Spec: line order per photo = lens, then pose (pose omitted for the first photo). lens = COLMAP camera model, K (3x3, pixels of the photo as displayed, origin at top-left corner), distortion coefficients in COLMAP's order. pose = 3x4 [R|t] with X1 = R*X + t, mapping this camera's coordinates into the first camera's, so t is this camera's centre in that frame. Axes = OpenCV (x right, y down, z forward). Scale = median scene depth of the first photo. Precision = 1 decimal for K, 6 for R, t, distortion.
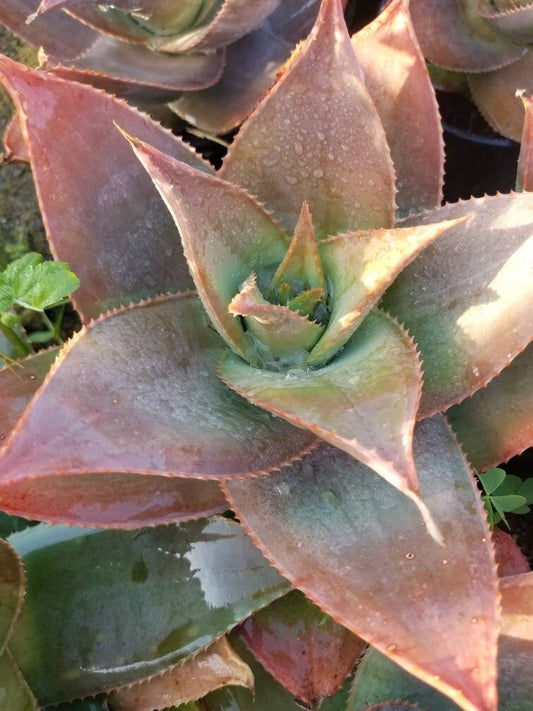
lens RADIAL K [[618.3, 0, 266.5], [0, 618.3, 355.5], [0, 0, 1]] dist [-0.025723, -0.015614]
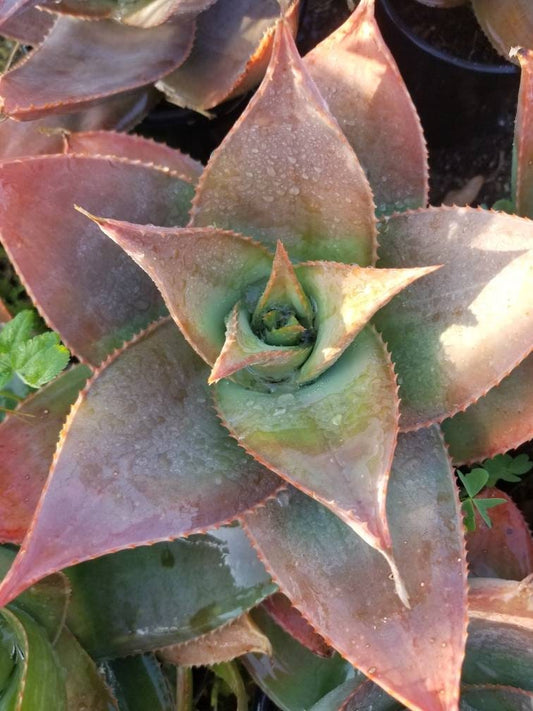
lens RADIAL K [[618.3, 0, 266.5], [0, 618.3, 355.5], [0, 0, 1]] dist [-0.025723, -0.015614]
pose [[0.994808, -0.076026, -0.067647, 0.091668], [0.089542, 0.969803, 0.226858, -0.285953], [0.048358, -0.231737, 0.971576, -0.011087]]
